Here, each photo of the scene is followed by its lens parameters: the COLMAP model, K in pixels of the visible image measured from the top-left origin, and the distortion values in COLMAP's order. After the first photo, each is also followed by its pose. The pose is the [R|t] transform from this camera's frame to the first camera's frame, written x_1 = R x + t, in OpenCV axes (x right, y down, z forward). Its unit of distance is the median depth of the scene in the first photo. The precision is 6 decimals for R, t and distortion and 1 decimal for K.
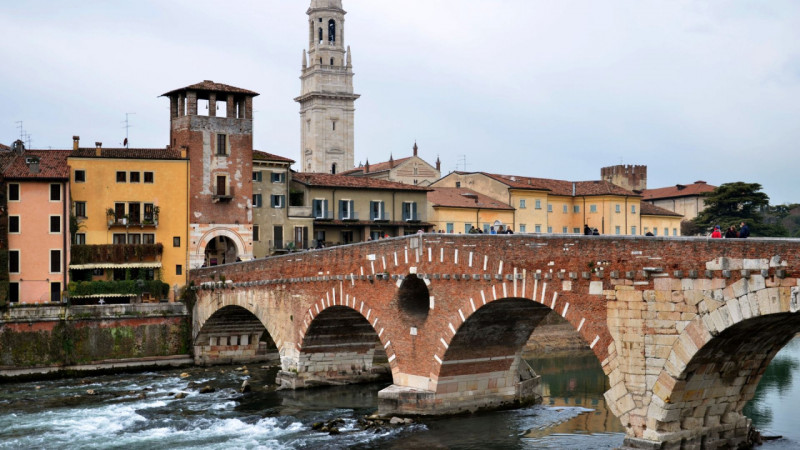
lens RADIAL K [[1138.6, 0, 400.0], [0, 1138.6, 225.0], [0, 0, 1]] dist [-0.024120, -0.007935]
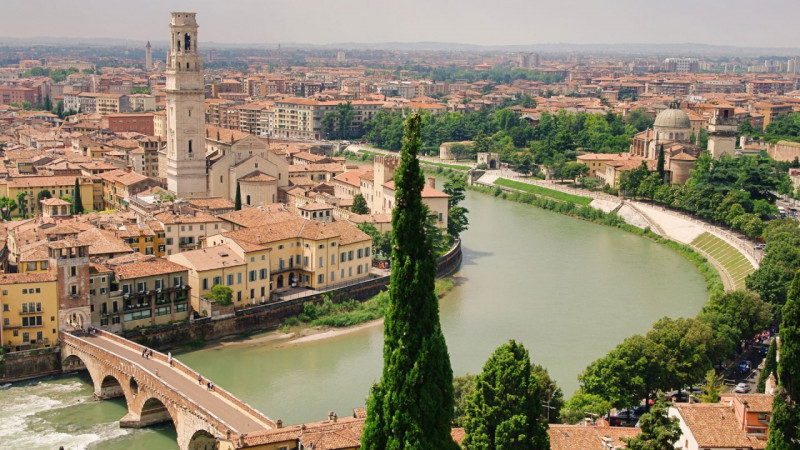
lens RADIAL K [[1283.5, 0, 400.0], [0, 1283.5, 225.0], [0, 0, 1]] dist [0.131655, -0.086693]
pose [[0.999677, 0.014755, 0.020689, 0.393202], [-0.018568, 0.979960, 0.198328, -0.635463], [-0.017348, -0.198648, 0.979917, -1.329224]]
